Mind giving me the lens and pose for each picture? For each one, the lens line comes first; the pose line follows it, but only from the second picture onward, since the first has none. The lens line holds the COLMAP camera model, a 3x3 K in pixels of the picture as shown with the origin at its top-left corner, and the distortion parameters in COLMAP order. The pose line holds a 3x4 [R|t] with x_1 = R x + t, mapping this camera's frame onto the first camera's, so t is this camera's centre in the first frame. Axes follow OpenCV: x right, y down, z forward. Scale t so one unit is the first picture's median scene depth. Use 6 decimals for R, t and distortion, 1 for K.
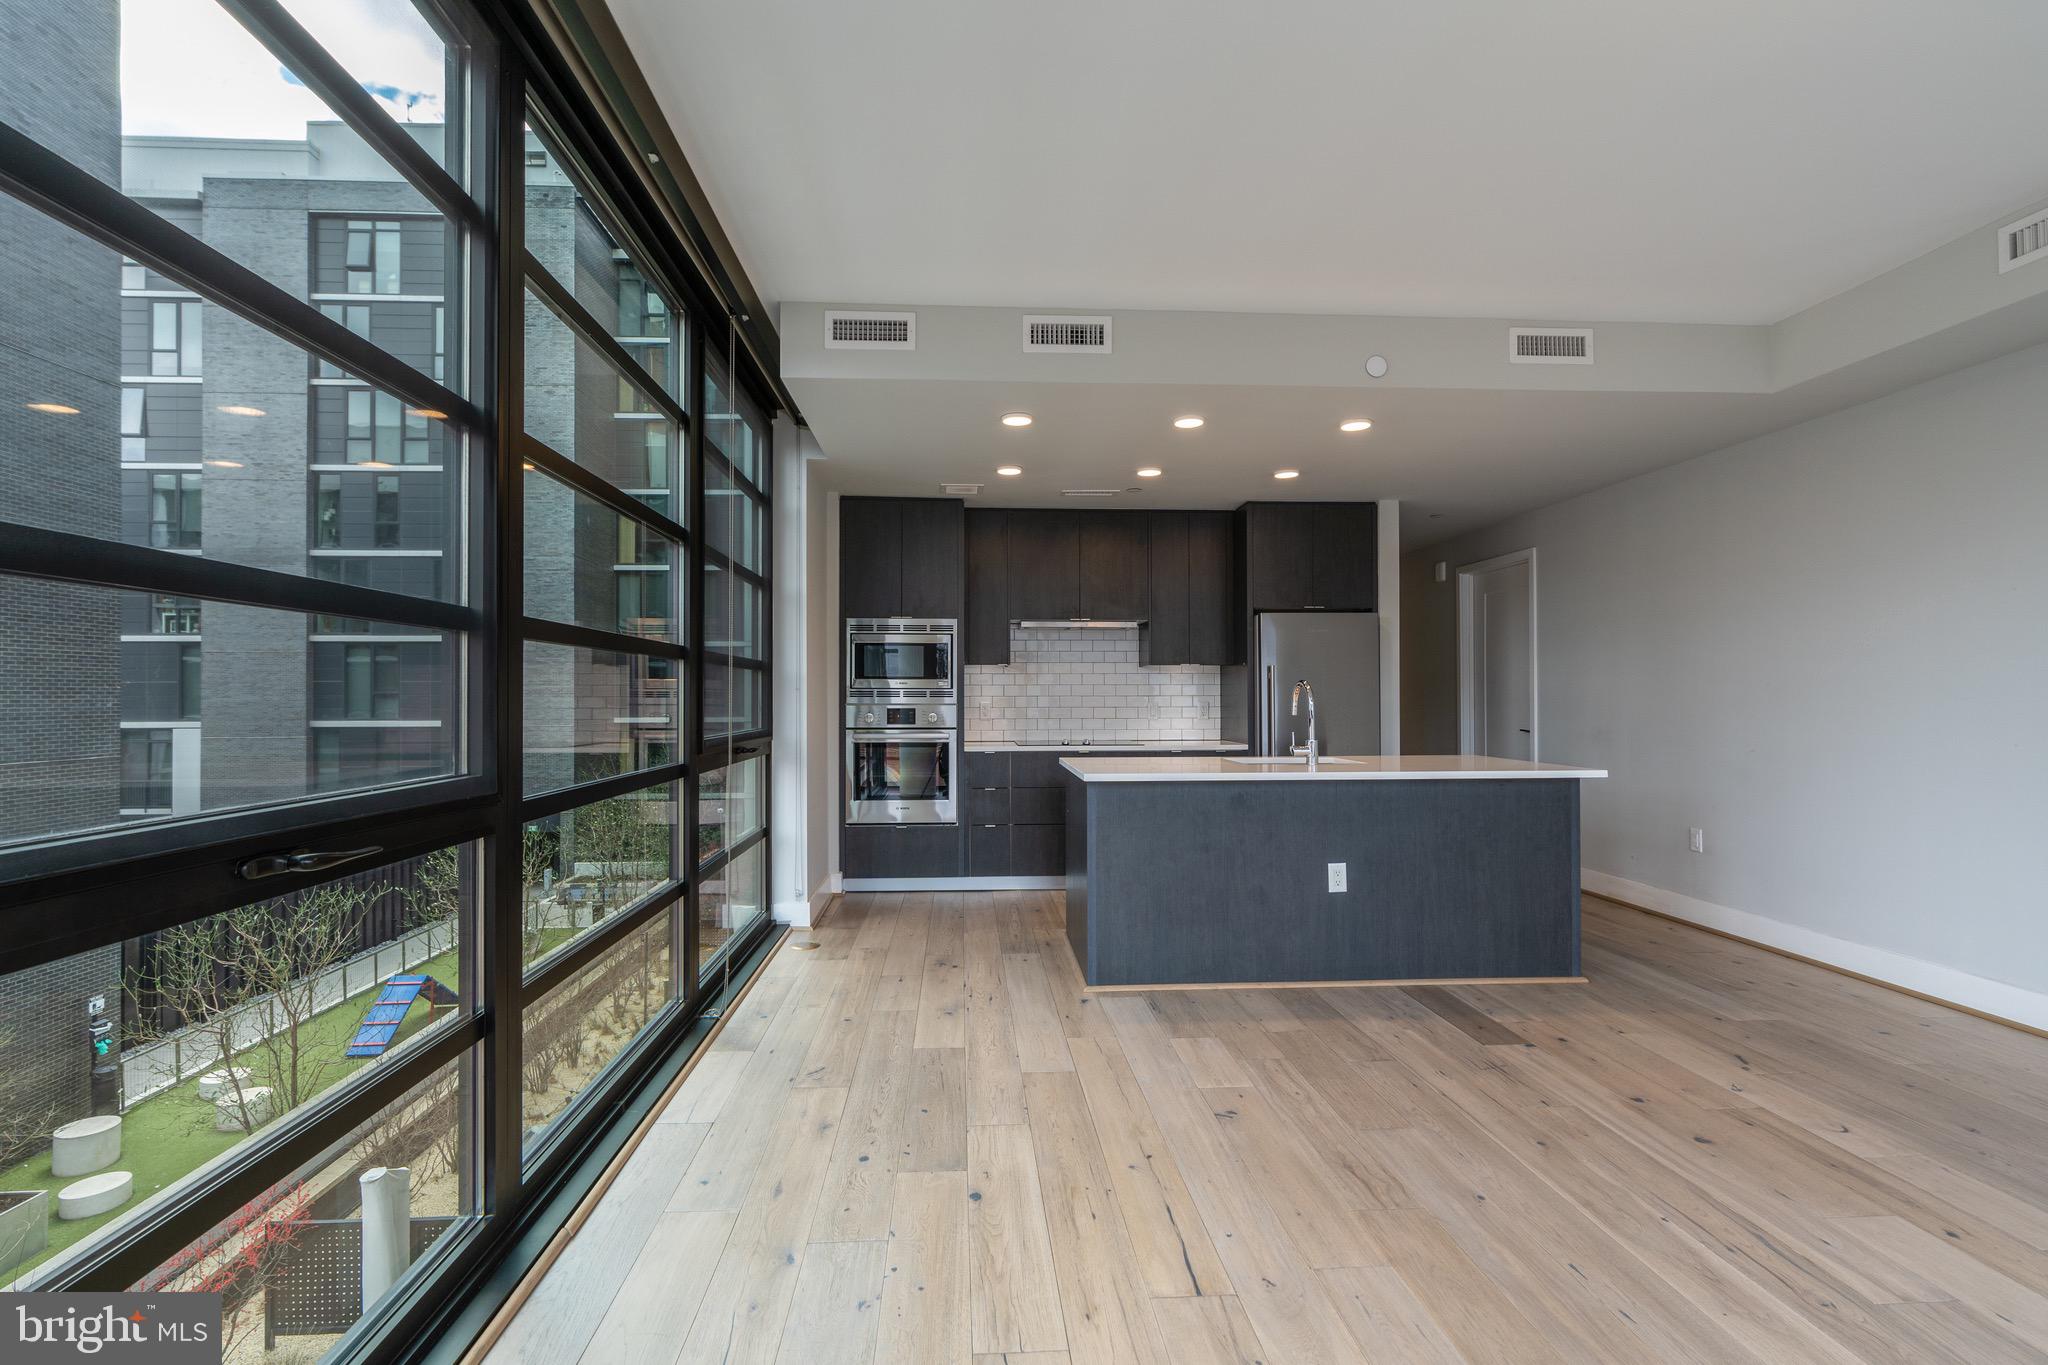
lens RADIAL K [[940.5, 0, 1024.0], [0, 940.5, 682.5], [0, 0, 1]] dist [-0.004293, 0.000099]
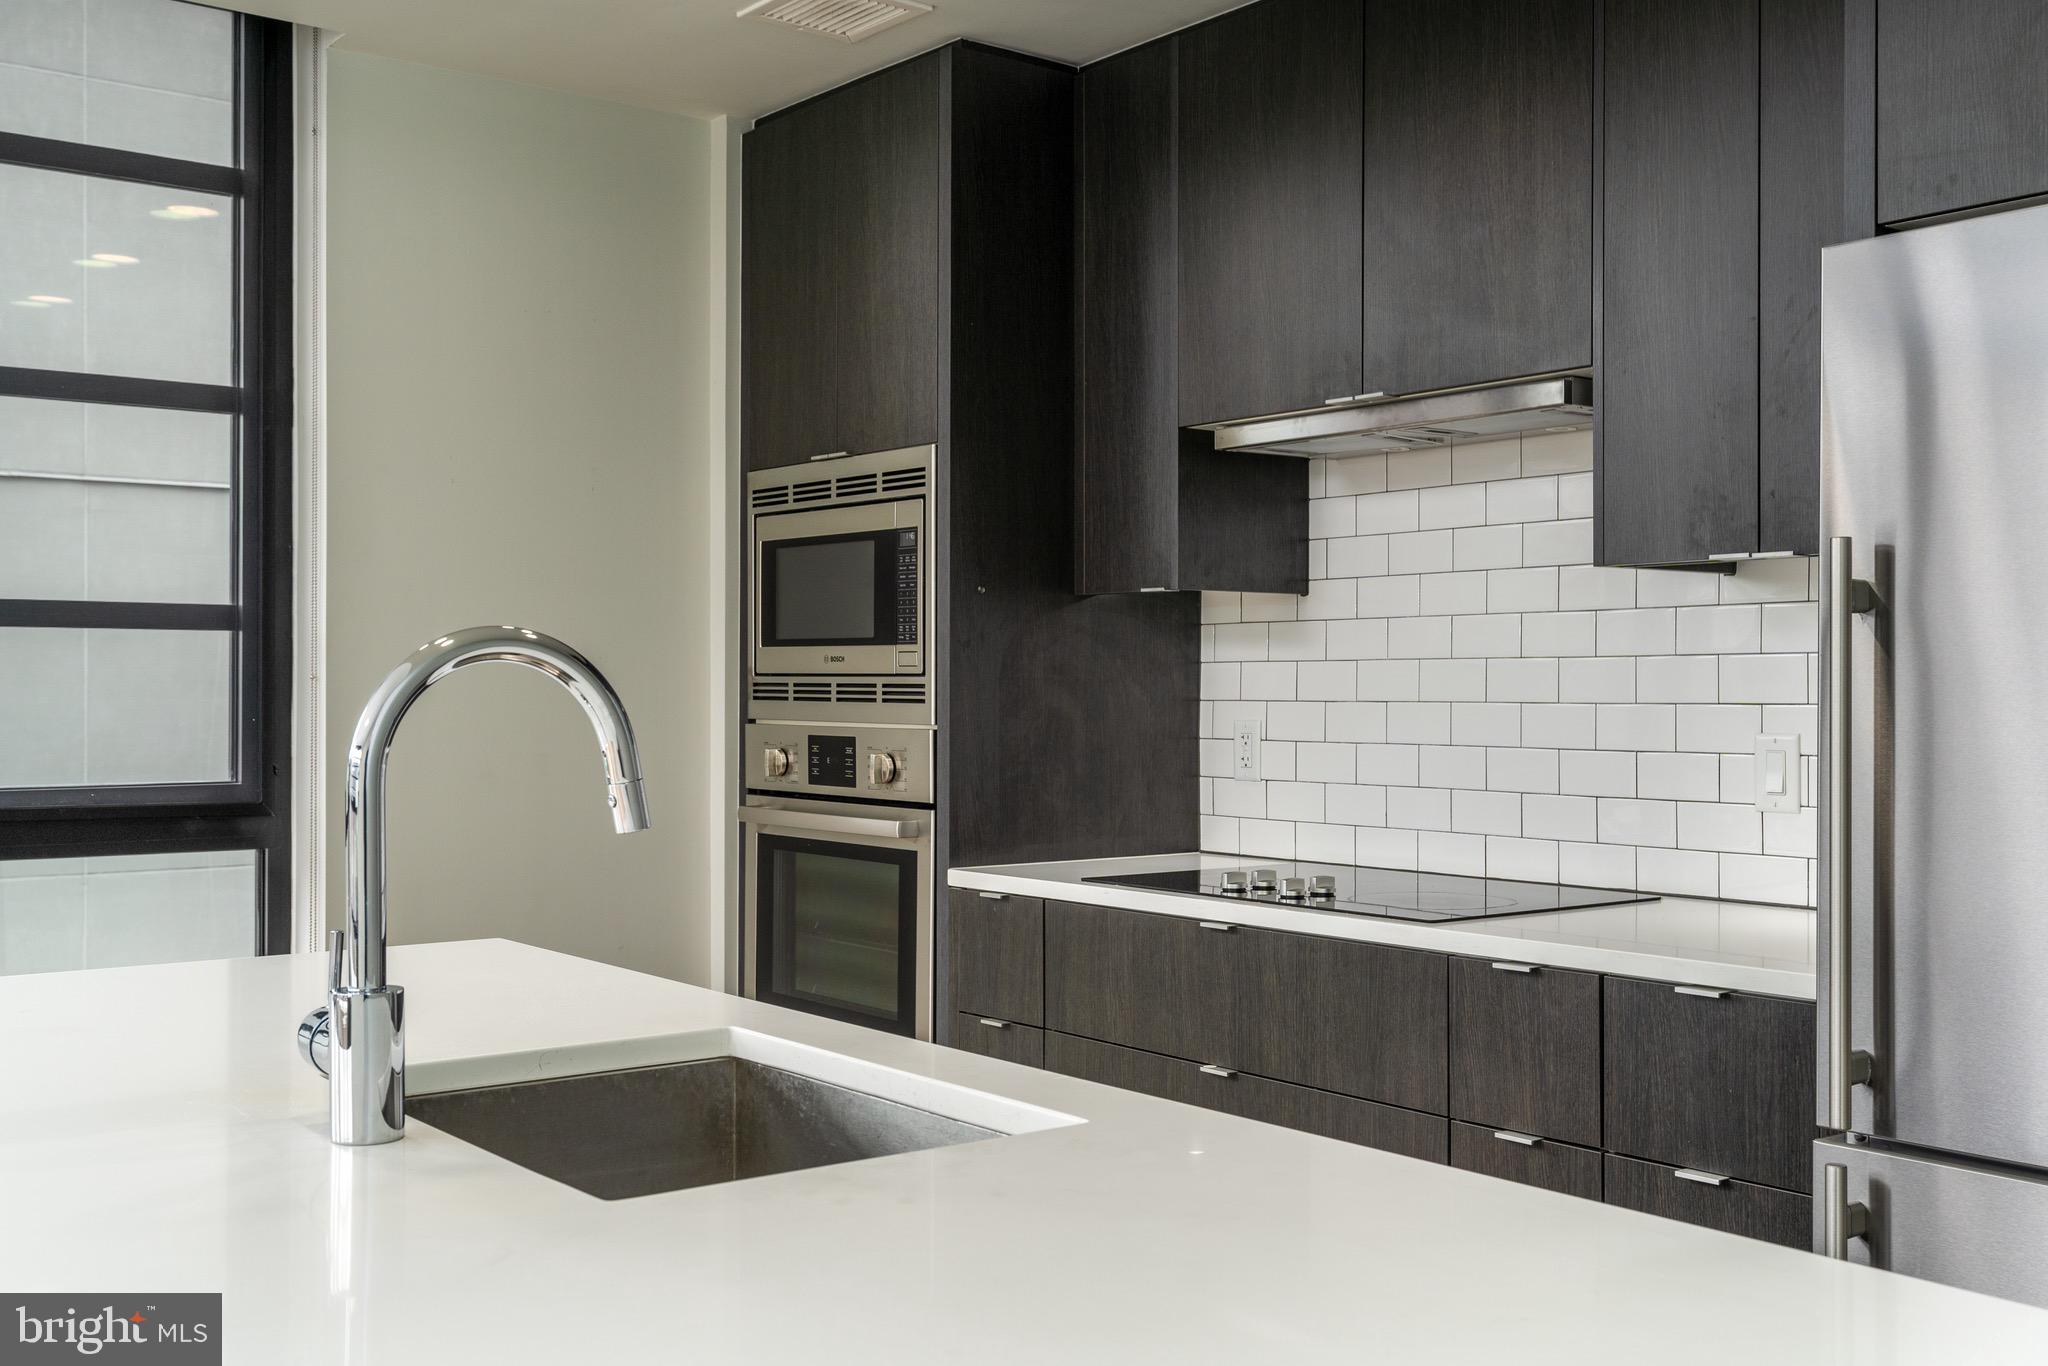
lens RADIAL K [[2033.1, 0, 1024.0], [0, 2033.1, 683.0], [0, 0, 1]] dist [0.005713, -0.001229]
pose [[0.570697, 0.000018, -0.821161, 0.481964], [0.008905, 0.999941, 0.006210, 0.005285], [0.821112, -0.010856, 0.570663, 0.656479]]
